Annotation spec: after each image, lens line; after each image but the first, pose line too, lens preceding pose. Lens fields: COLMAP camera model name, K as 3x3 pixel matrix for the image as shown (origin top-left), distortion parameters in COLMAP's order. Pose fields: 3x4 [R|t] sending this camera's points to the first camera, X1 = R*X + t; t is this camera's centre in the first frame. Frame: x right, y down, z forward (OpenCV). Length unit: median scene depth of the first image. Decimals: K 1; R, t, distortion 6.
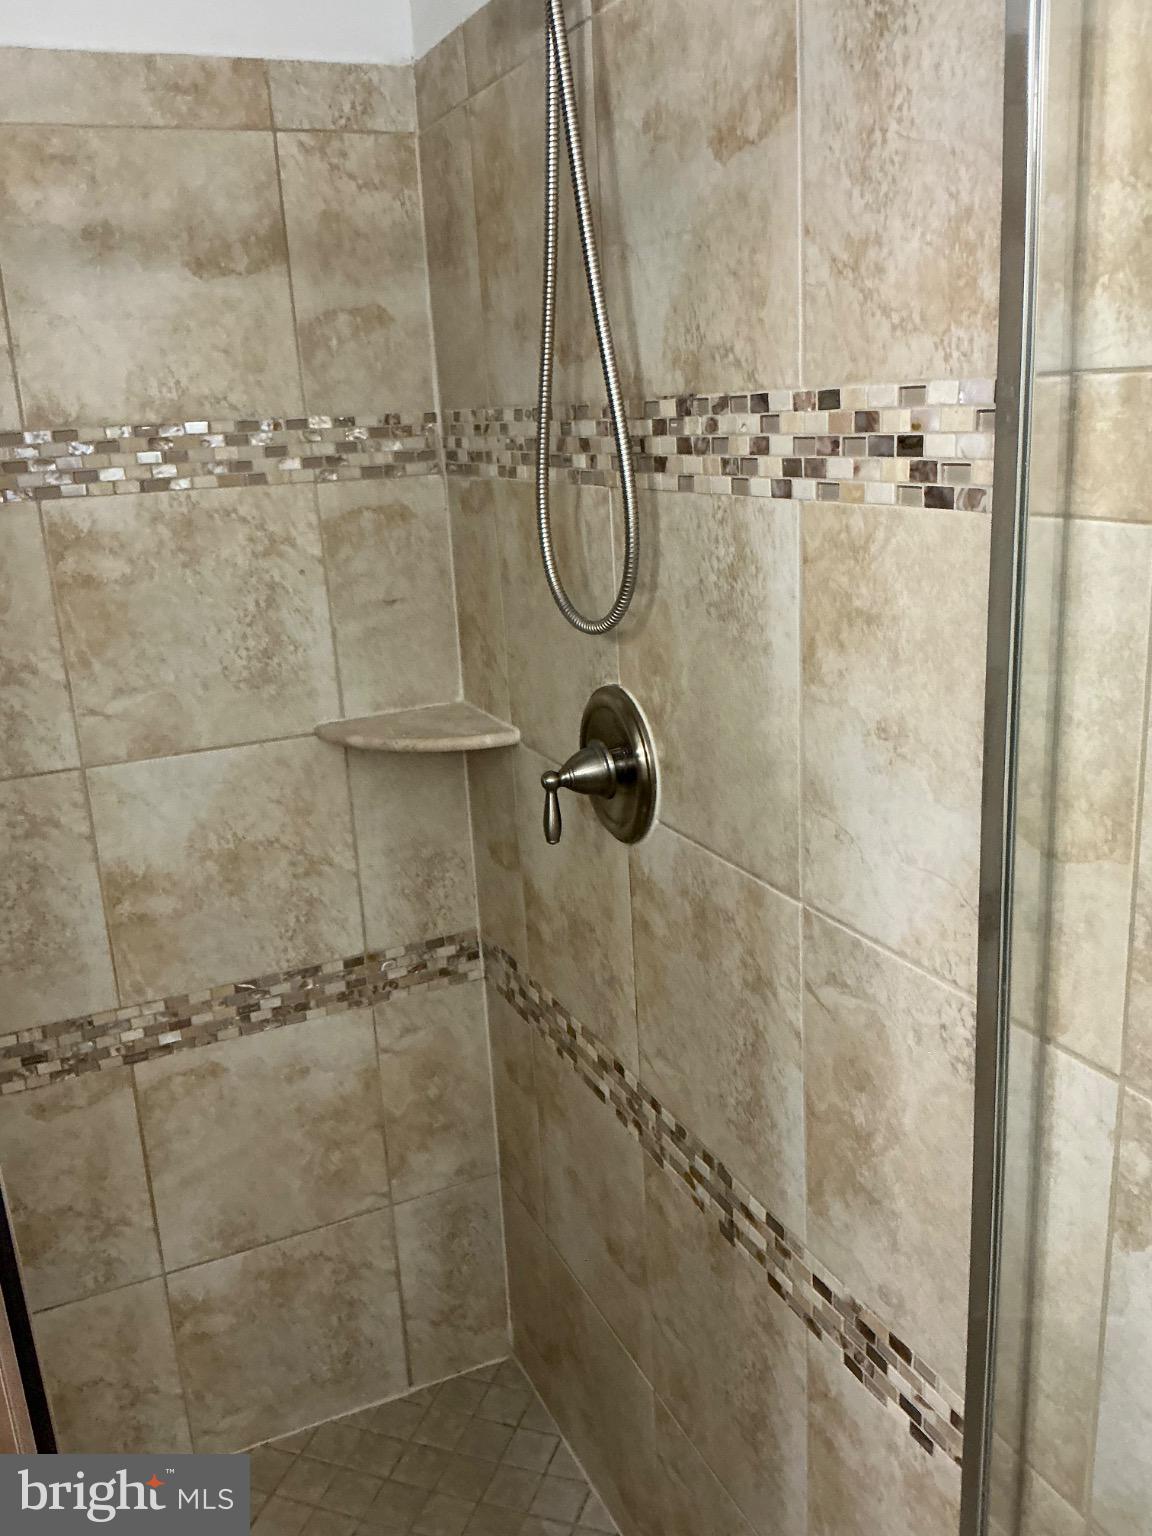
lens RADIAL K [[1281.4, 0, 577.9], [0, 1281.4, 764.2], [0, 0, 1]] dist [-0.001165, -0.000356]
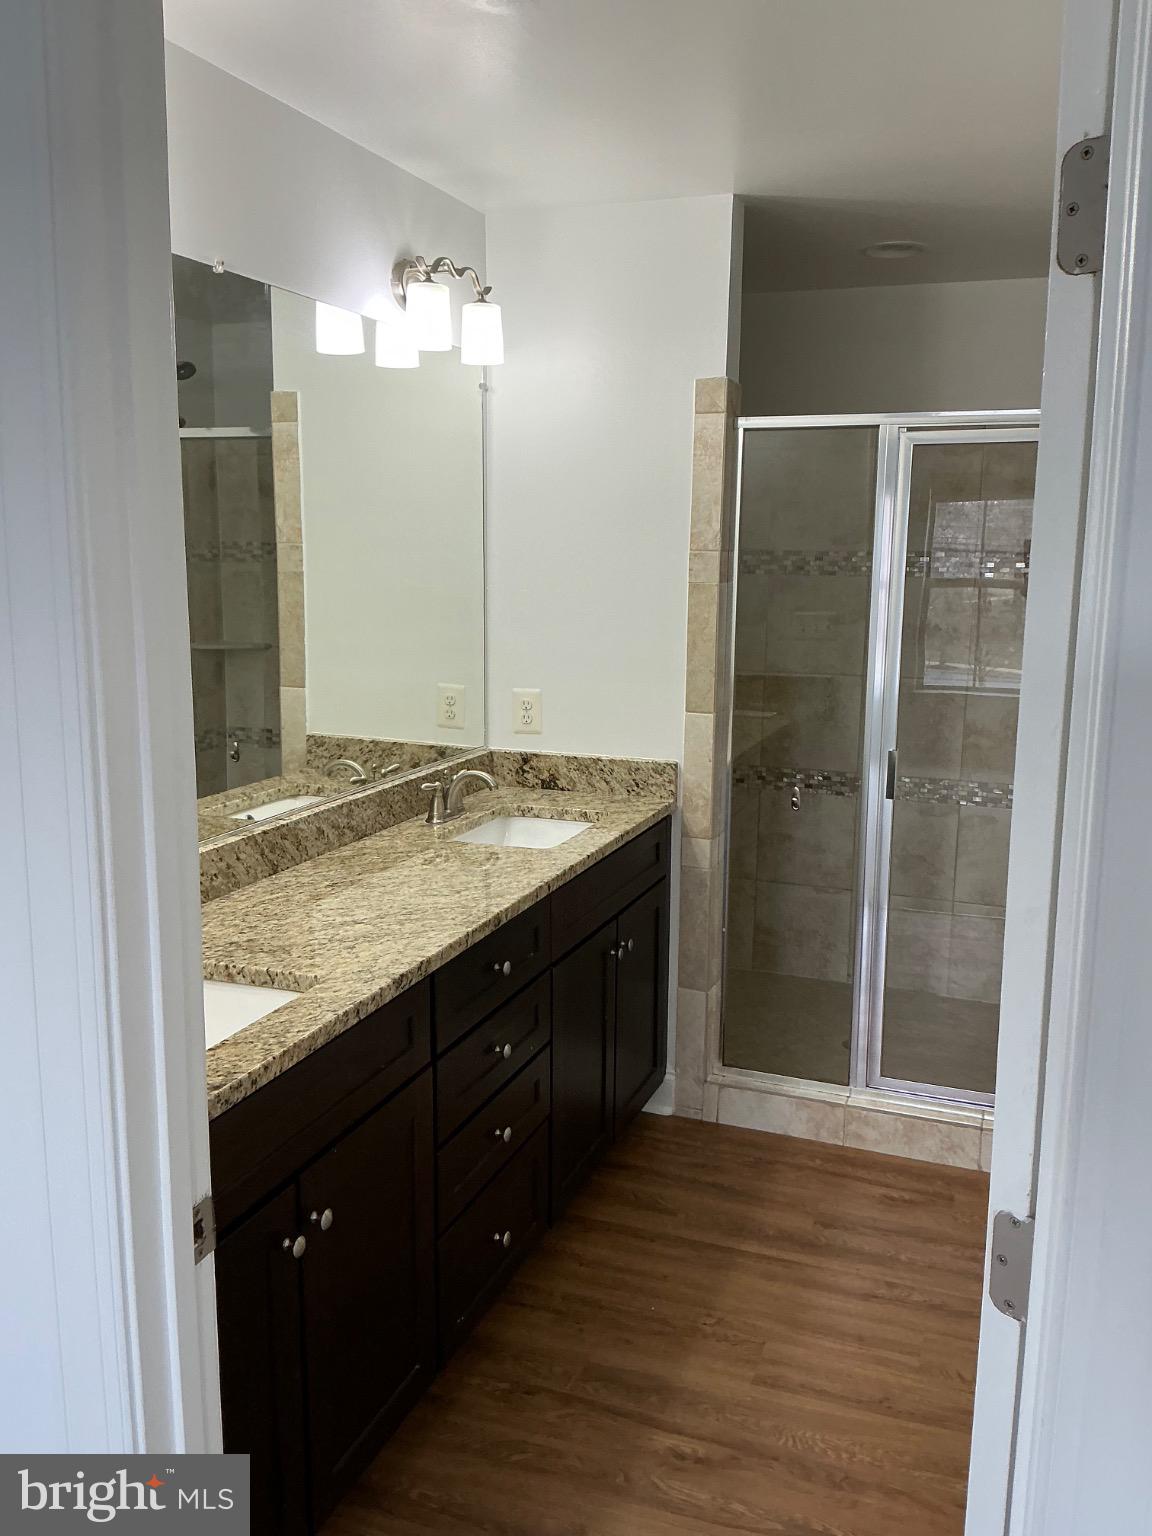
lens RADIAL K [[1281.4, 0, 577.2], [0, 1281.4, 767.5], [0, 0, 1]] dist [-0.001165, -0.000356]
pose [[0.694155, 0.177811, -0.697519, 0.881016], [-0.233772, 0.972173, 0.015181, 0.309110], [0.680808, 0.152523, 0.716406, -1.331725]]
